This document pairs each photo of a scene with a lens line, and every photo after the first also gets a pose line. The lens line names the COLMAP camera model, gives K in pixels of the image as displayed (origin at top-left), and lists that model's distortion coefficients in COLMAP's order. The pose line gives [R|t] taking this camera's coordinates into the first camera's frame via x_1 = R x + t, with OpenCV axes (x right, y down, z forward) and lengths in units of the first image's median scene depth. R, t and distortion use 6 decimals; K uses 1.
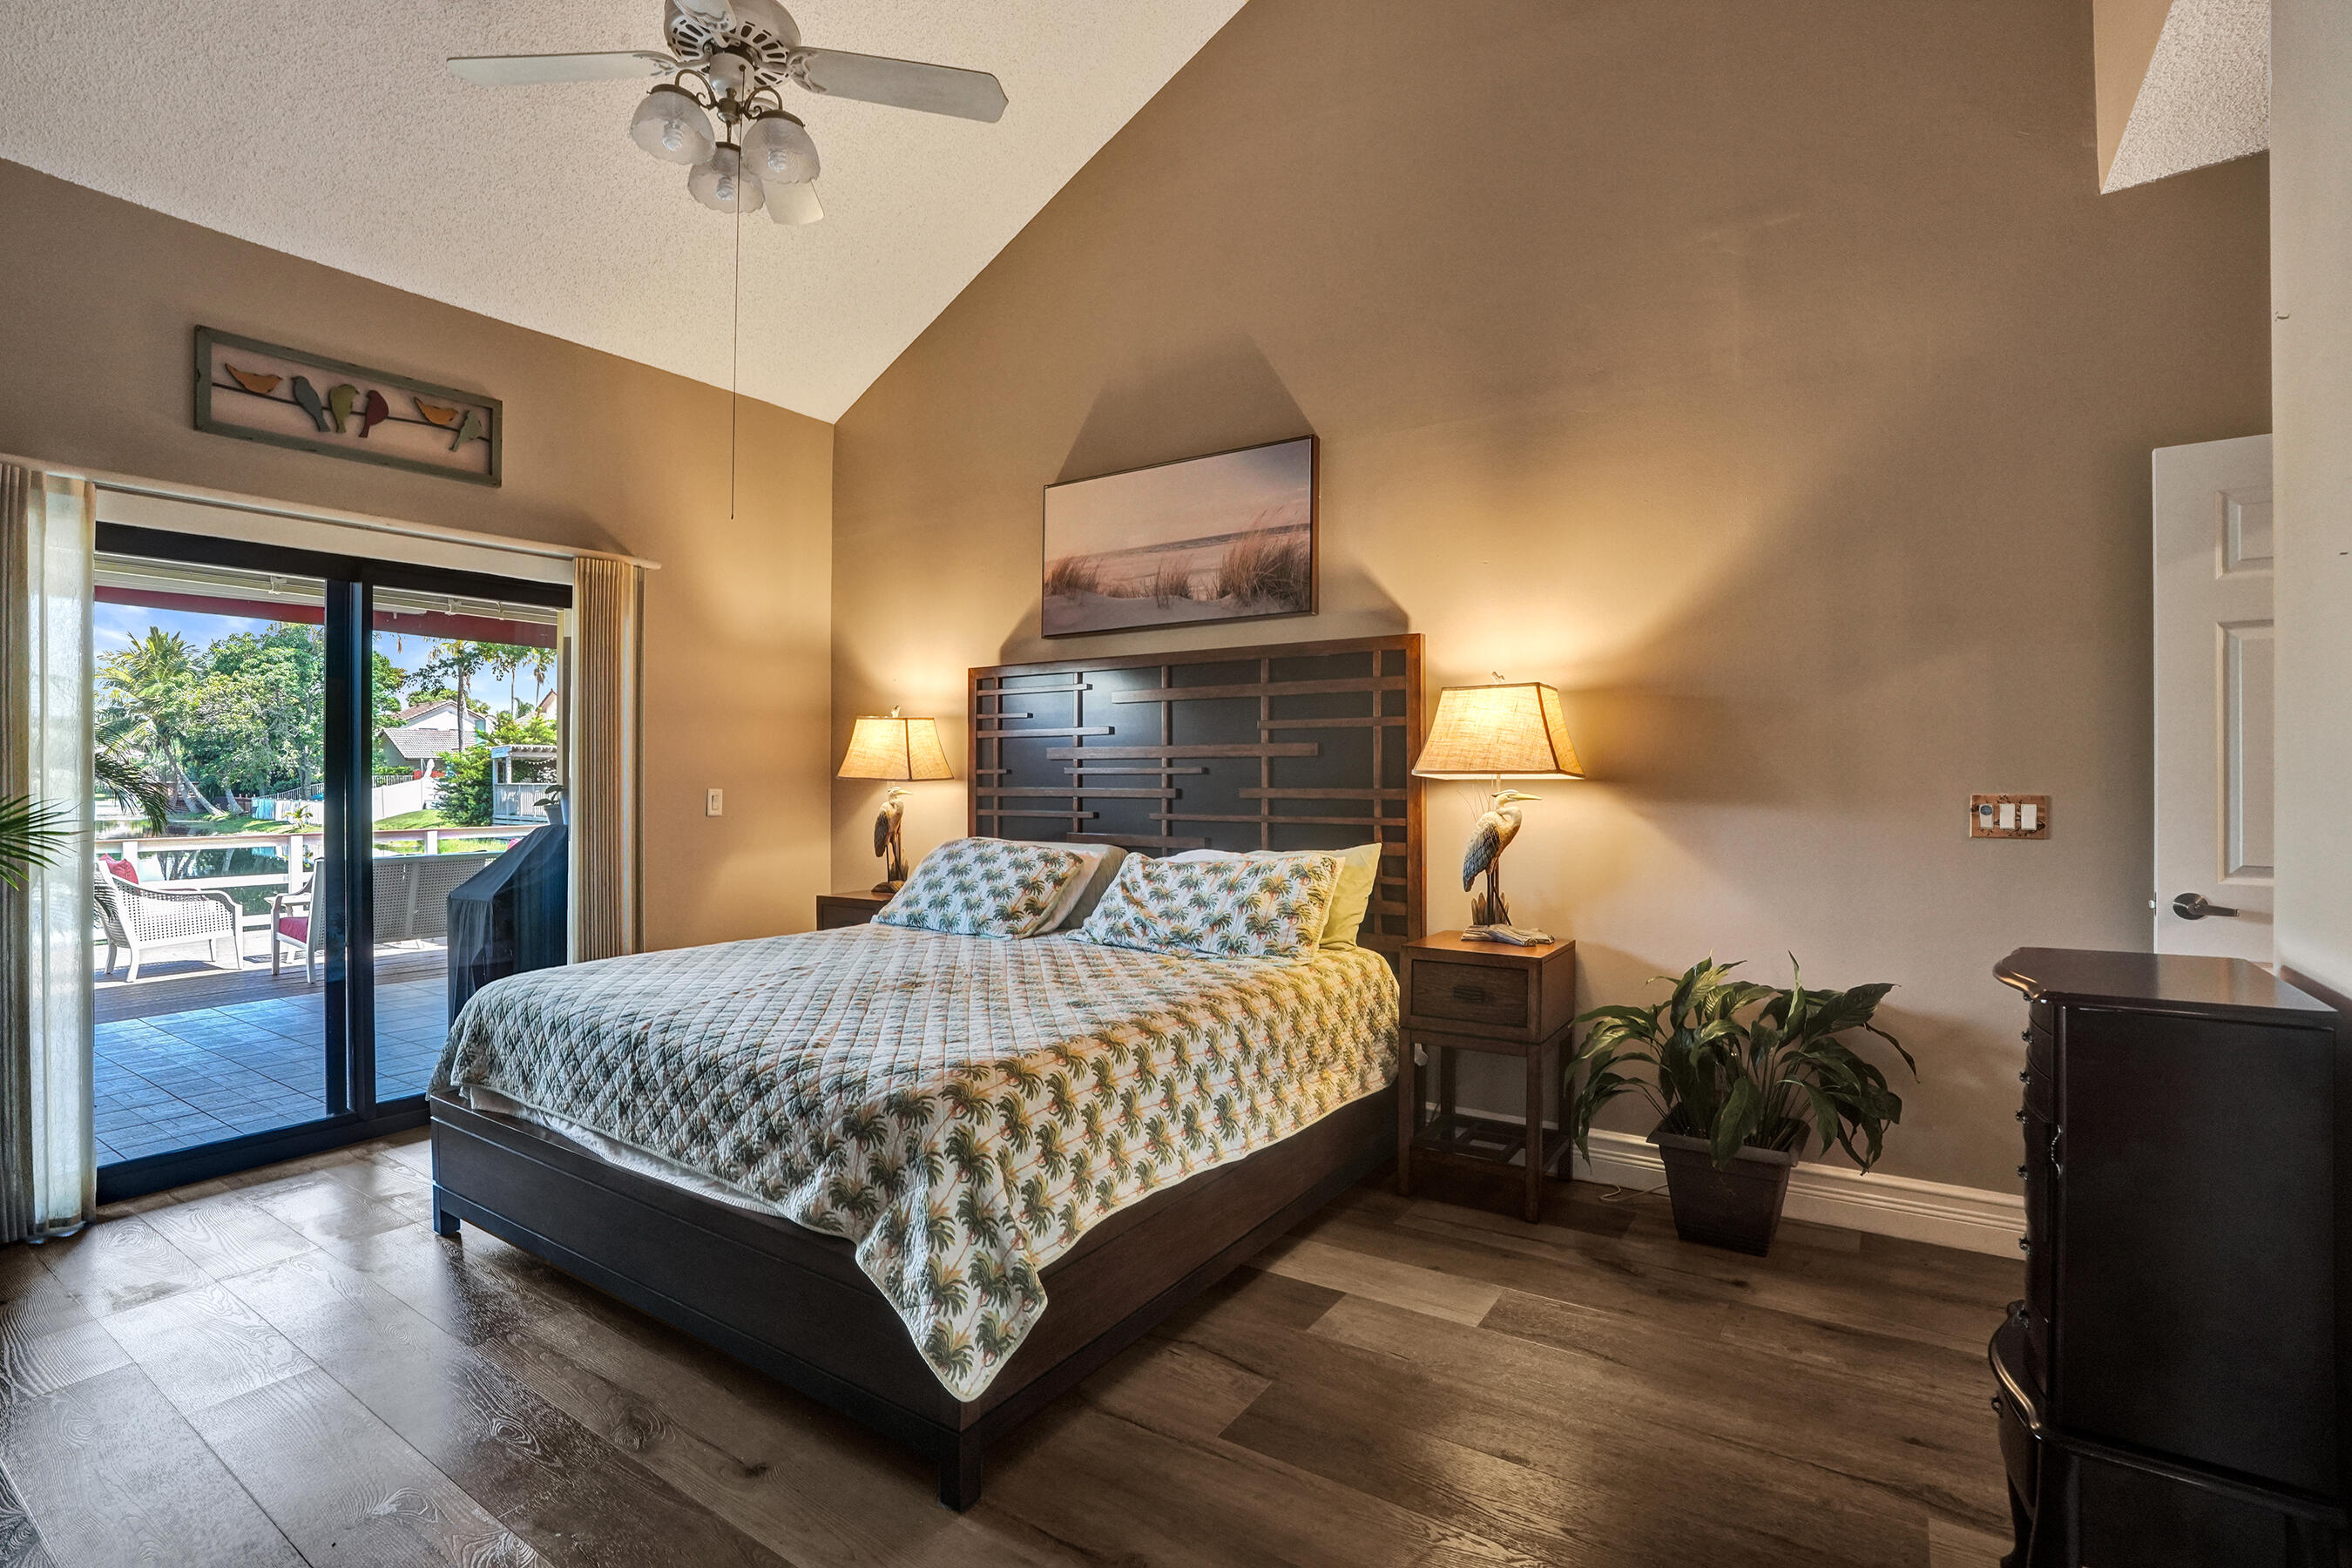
lens RADIAL K [[1102.6, 0, 1162.2], [0, 1102.6, 784.1], [0, 0, 1]] dist [-0.074612, 0.033341]
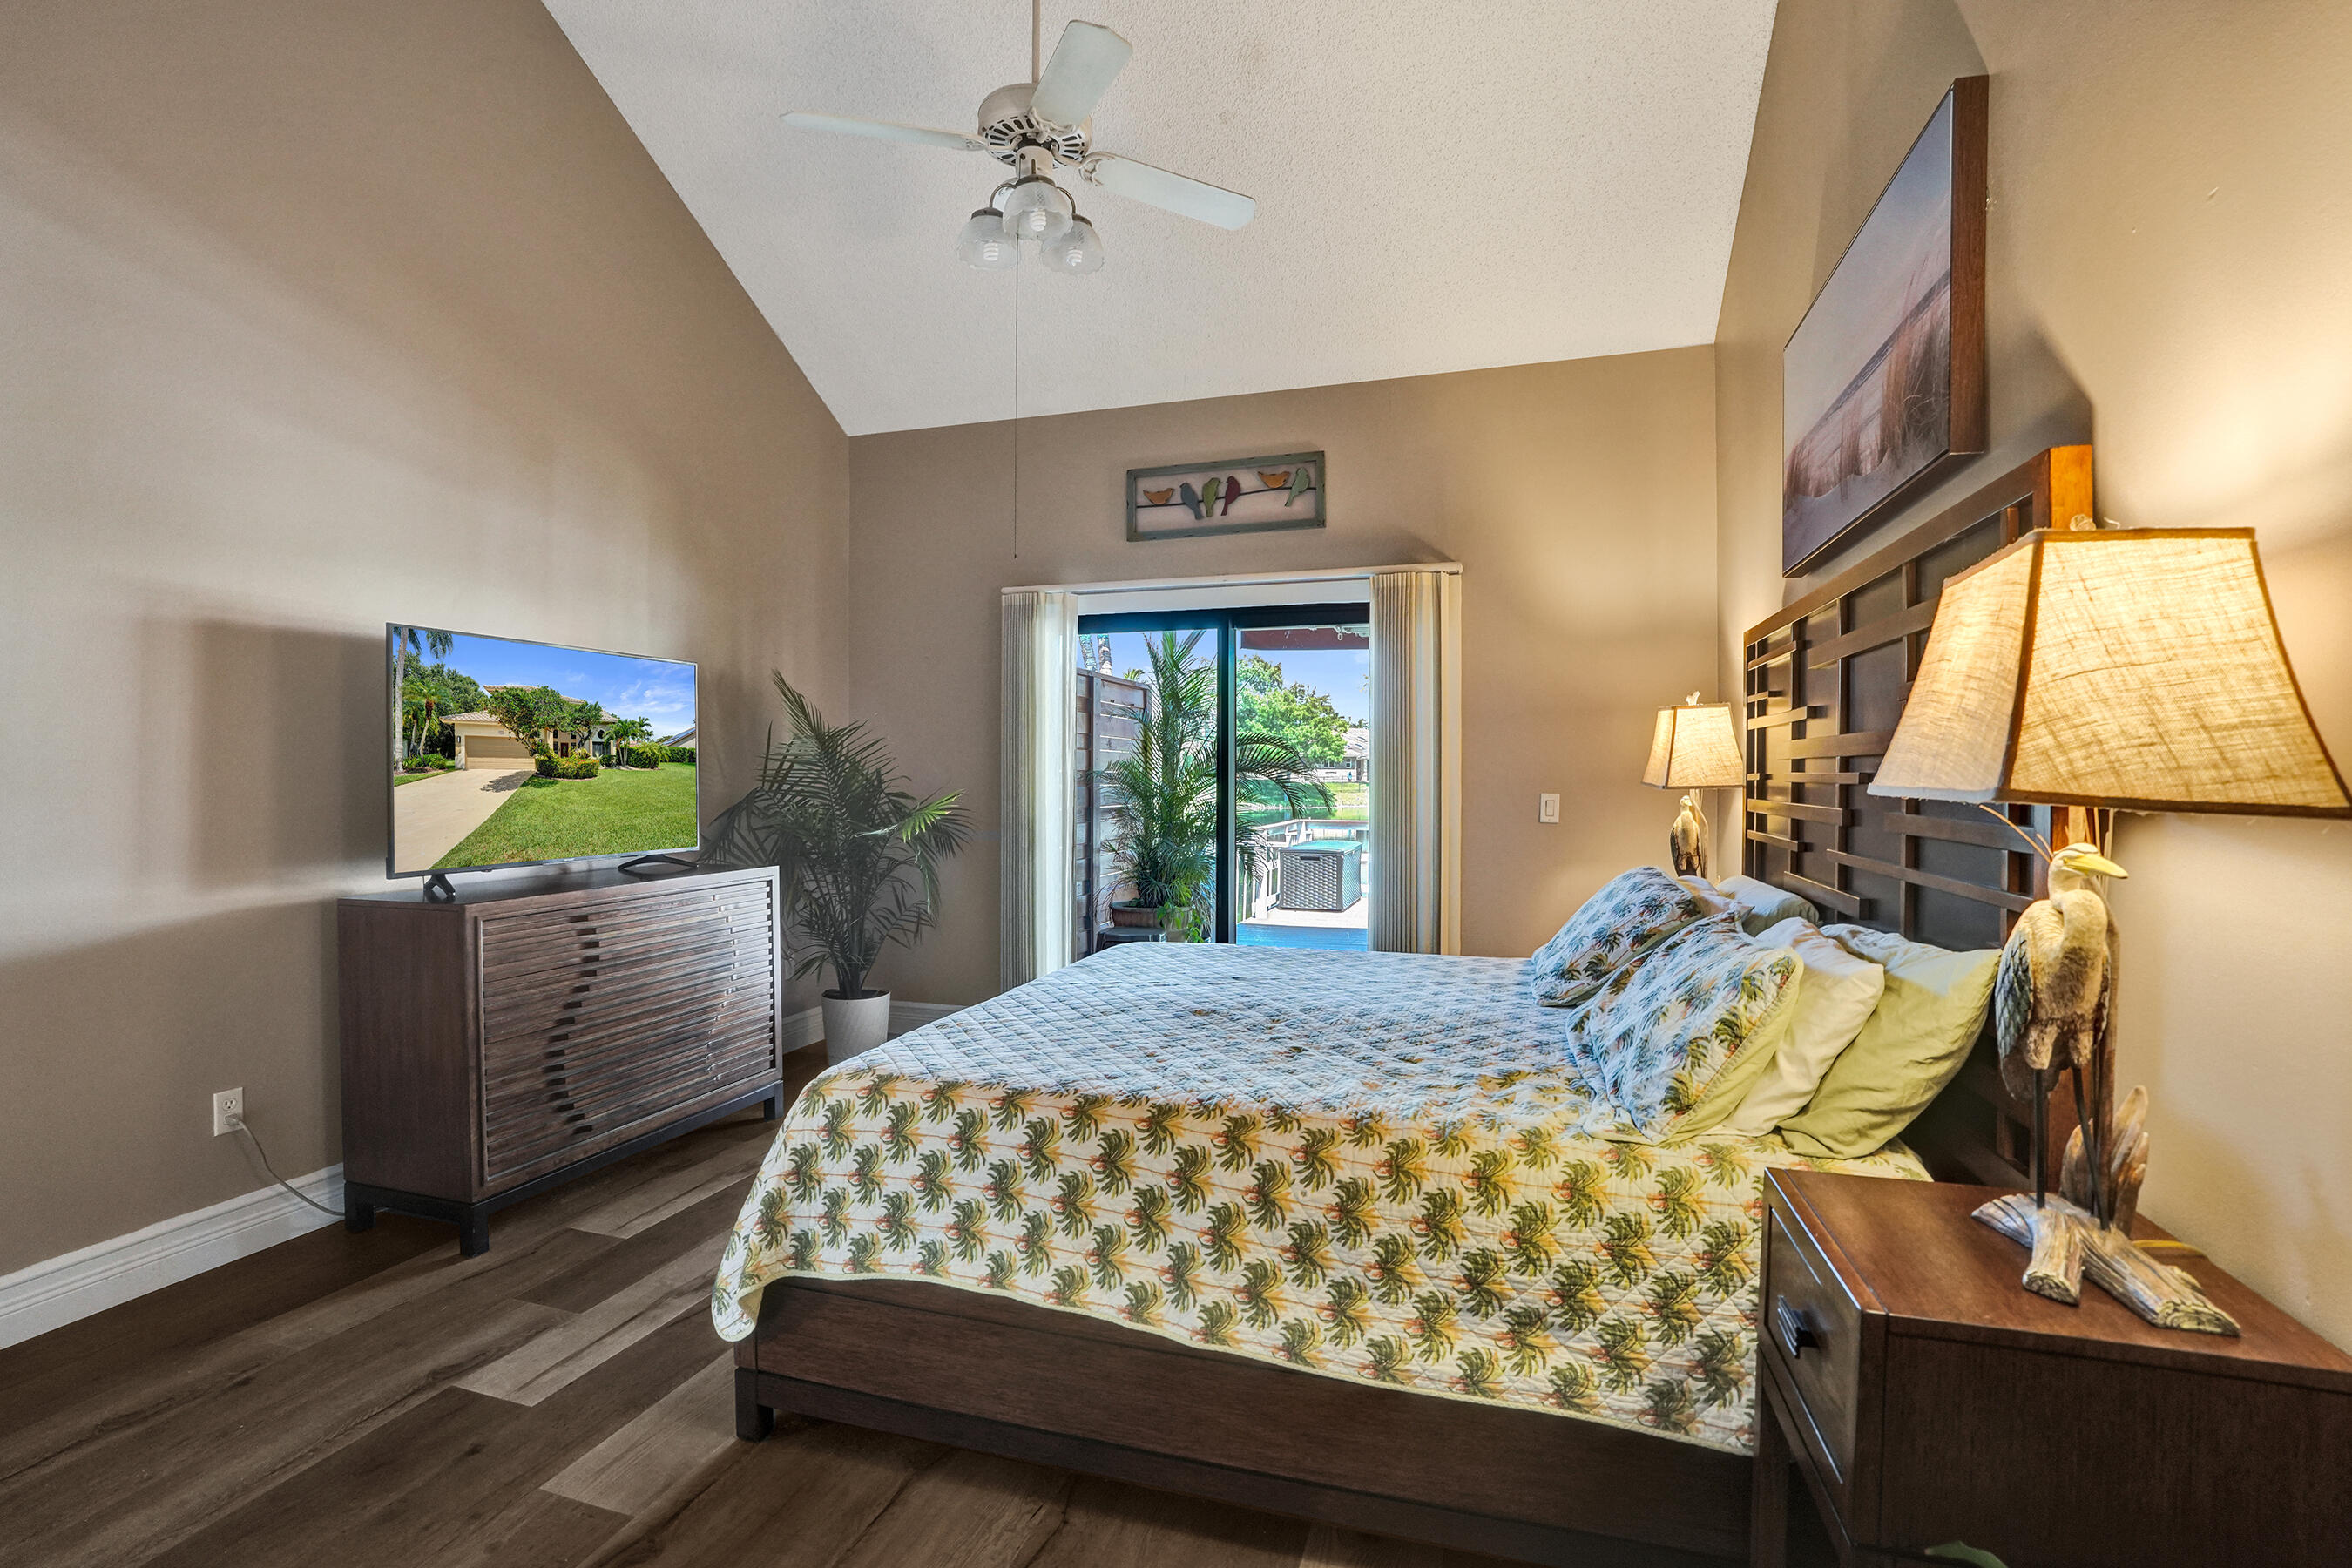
lens RADIAL K [[1106.5, 0, 1161.9], [0, 1106.5, 775.8], [0, 0, 1]] dist [-0.065224, 0.024583]
pose [[0.281735, 0.005324, -0.959478, 0.603292], [-0.008990, 0.999955, 0.002909, -0.016053], [0.959450, 0.007806, 0.281770, 0.654425]]
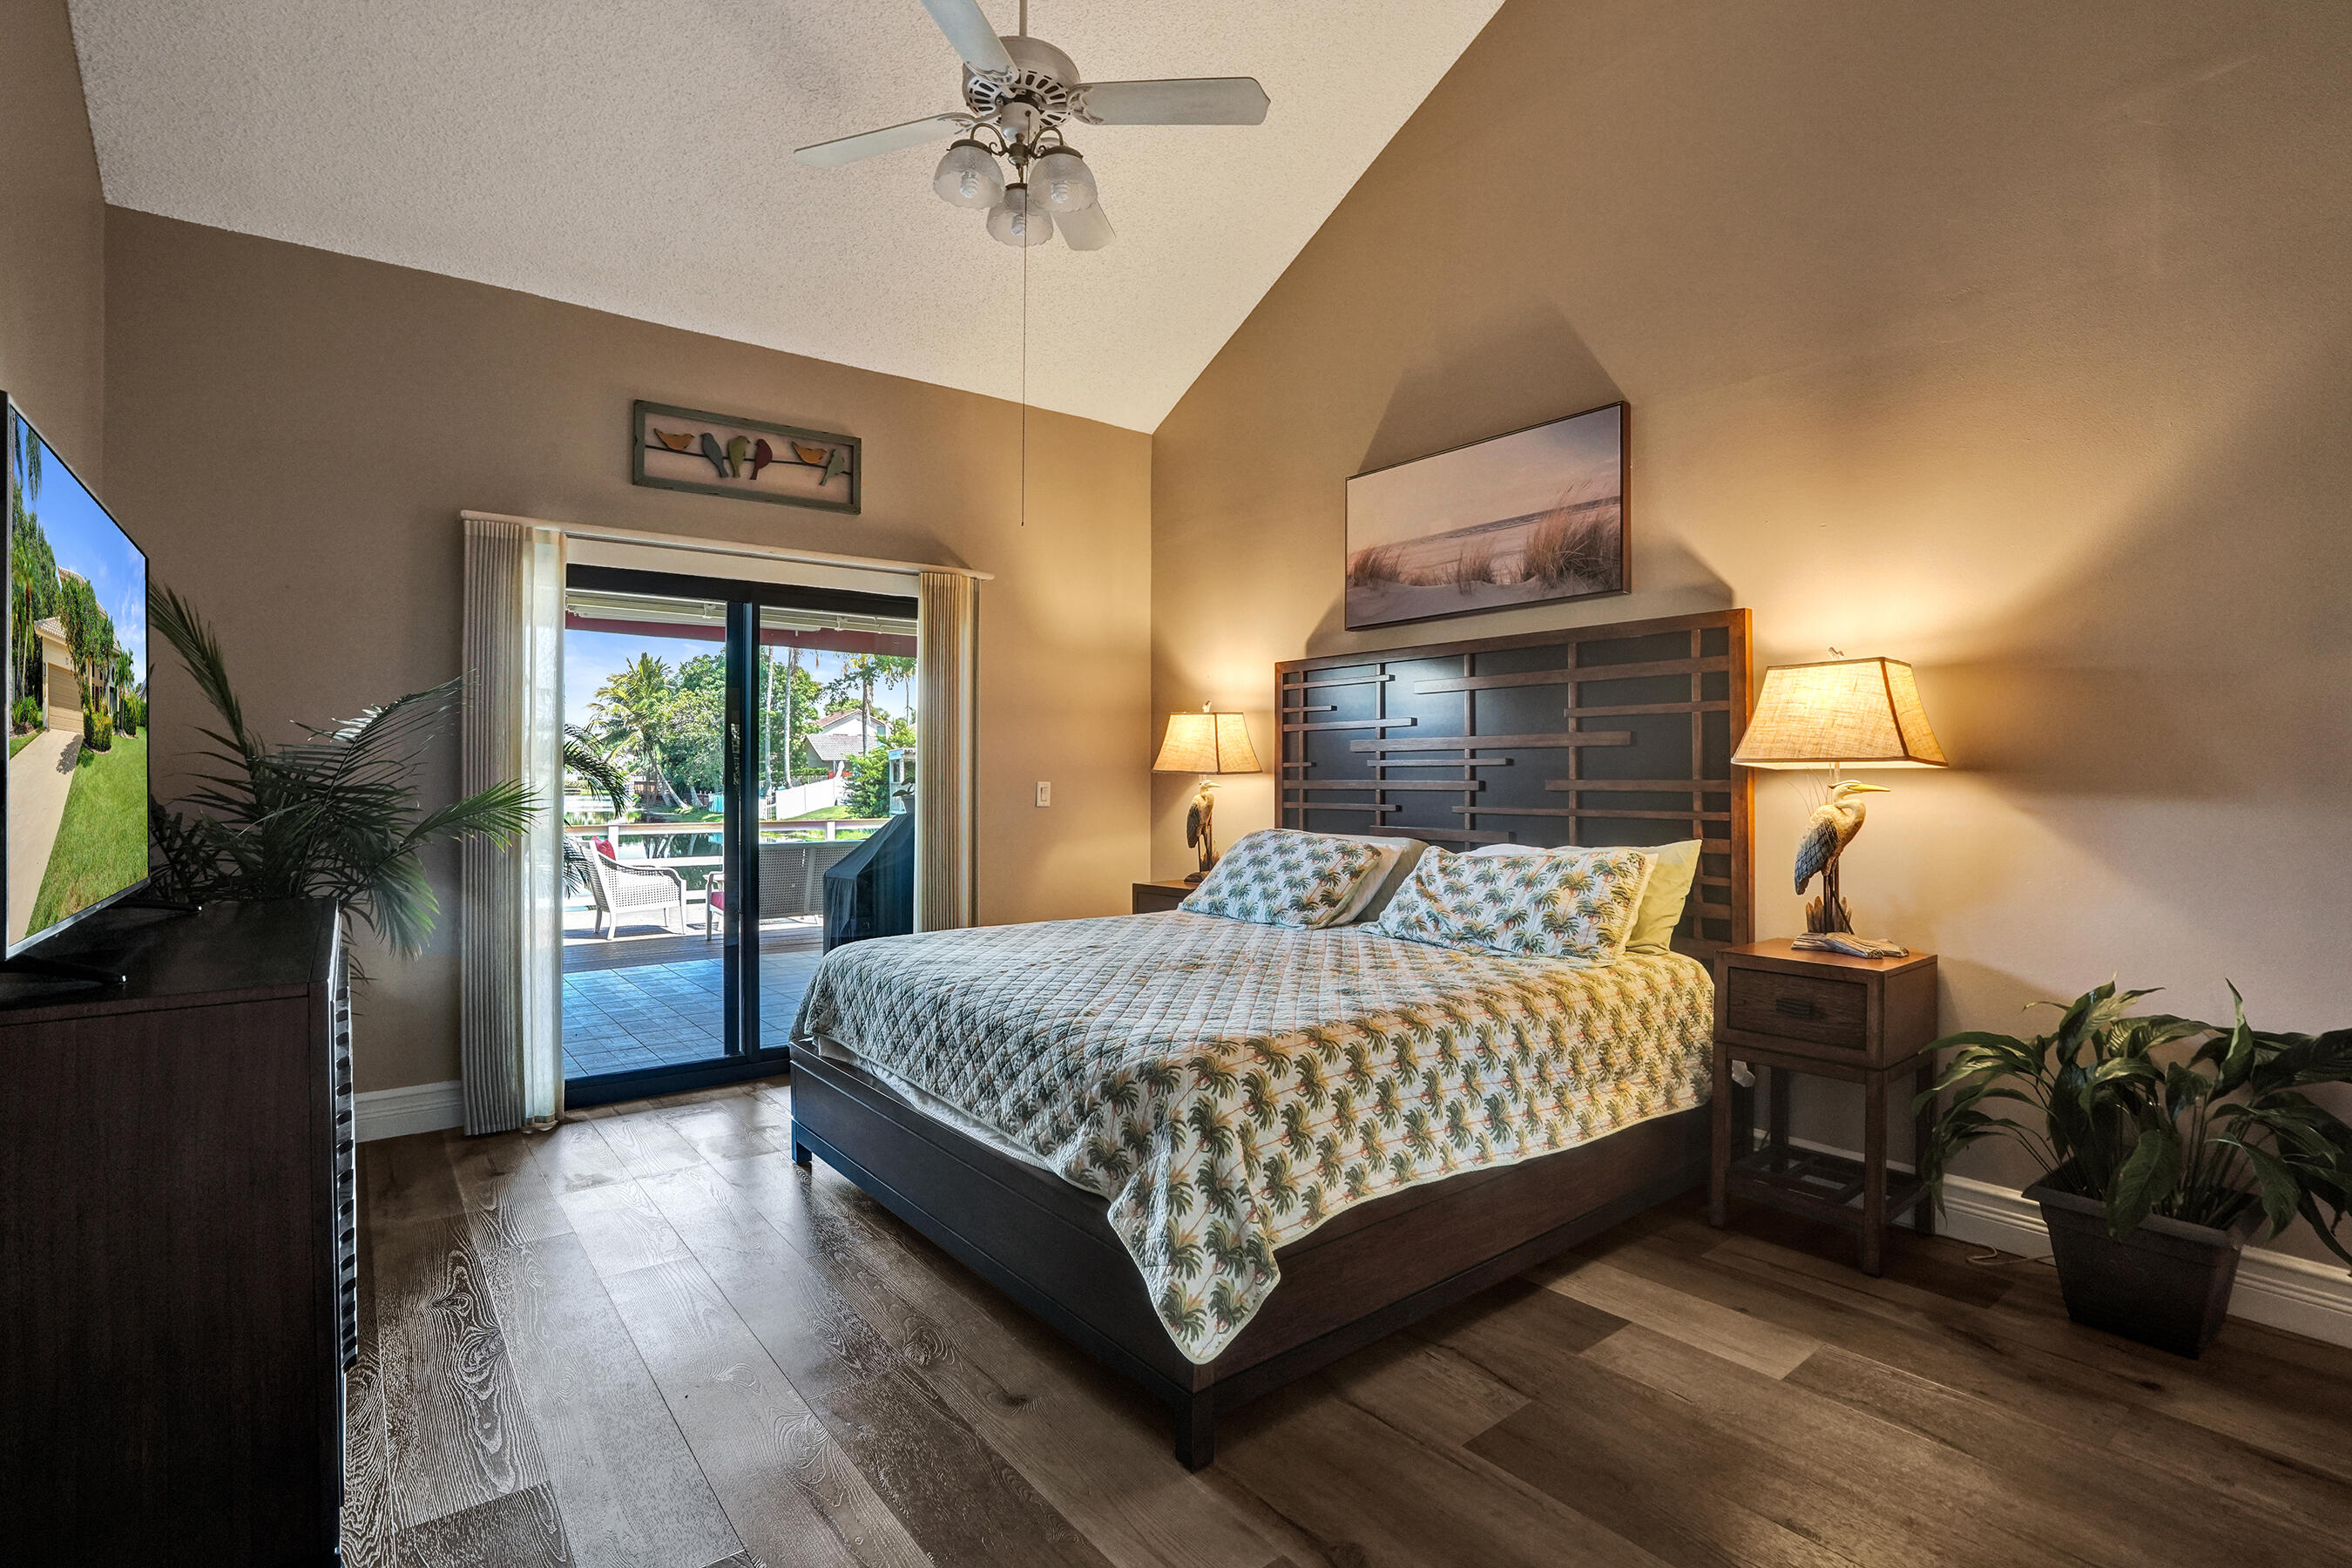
lens RADIAL K [[1106.5, 0, 1161.9], [0, 1106.5, 775.8], [0, 0, 1]] dist [-0.065224, 0.024583]
pose [[0.949813, 0.000747, -0.312817, 0.065562], [-0.003512, 0.999960, -0.008275, 0.011434], [0.312799, 0.008958, 0.949777, -0.002136]]
